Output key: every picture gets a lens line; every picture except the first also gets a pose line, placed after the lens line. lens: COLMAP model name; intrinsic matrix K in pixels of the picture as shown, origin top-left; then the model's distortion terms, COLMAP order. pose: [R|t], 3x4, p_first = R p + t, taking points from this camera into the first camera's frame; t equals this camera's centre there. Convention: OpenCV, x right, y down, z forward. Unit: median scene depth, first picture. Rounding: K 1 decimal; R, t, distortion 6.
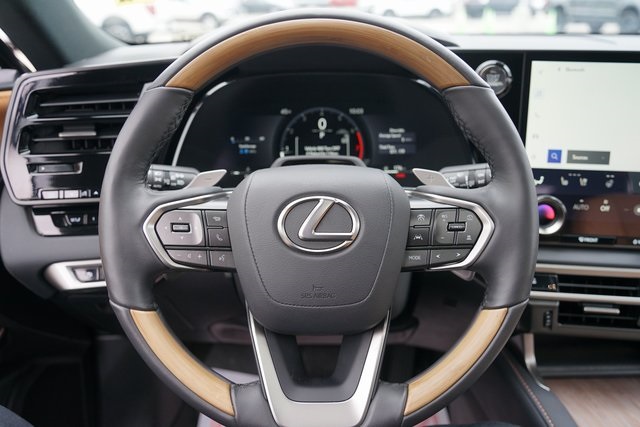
lens RADIAL K [[521.5, 0, 320.0], [0, 521.5, 213.5], [0, 0, 1]] dist [-0.031302, 0.008245]
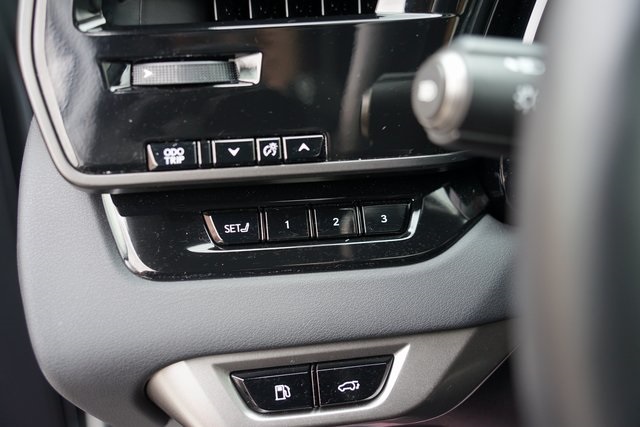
lens RADIAL K [[716.9, 0, 320.0], [0, 716.9, 213.5], [0, 0, 1]] dist [0.094175, 0.013346]
pose [[0.993735, -0.002261, -0.111736, -0.365802], [0.006817, 0.999160, 0.040412, -0.016087], [0.111551, -0.040921, 0.992916, 0.539582]]
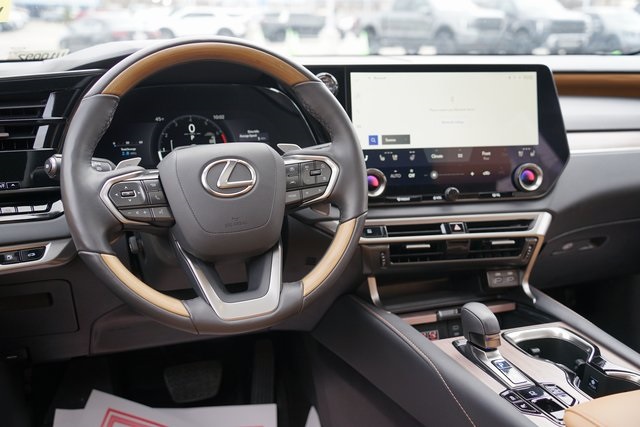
lens RADIAL K [[716.9, 0, 320.0], [0, 716.9, 213.5], [0, 0, 1]] dist [0.094175, 0.013346]
pose [[0.945527, -0.072539, 0.317359, -0.300924], [0.110406, 0.988536, -0.102986, 0.262993], [-0.306250, 0.132415, 0.942697, -0.729228]]
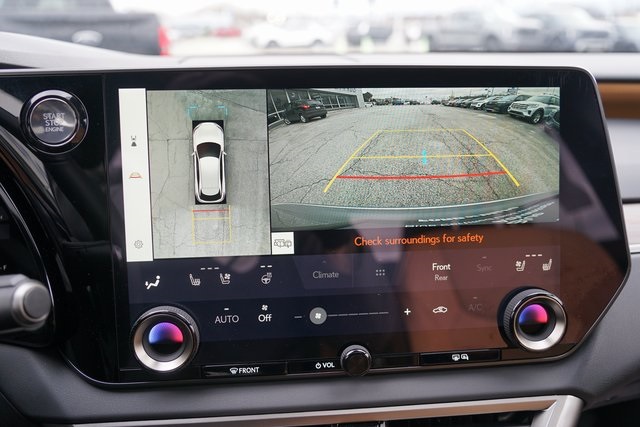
lens RADIAL K [[521.5, 0, 320.0], [0, 521.5, 213.5], [0, 0, 1]] dist [-0.031302, 0.008245]
pose [[0.983136, -0.071485, 0.168328, 0.521840], [0.080097, 0.995774, -0.044931, -0.101708], [-0.164405, 0.057656, 0.984706, 0.366605]]
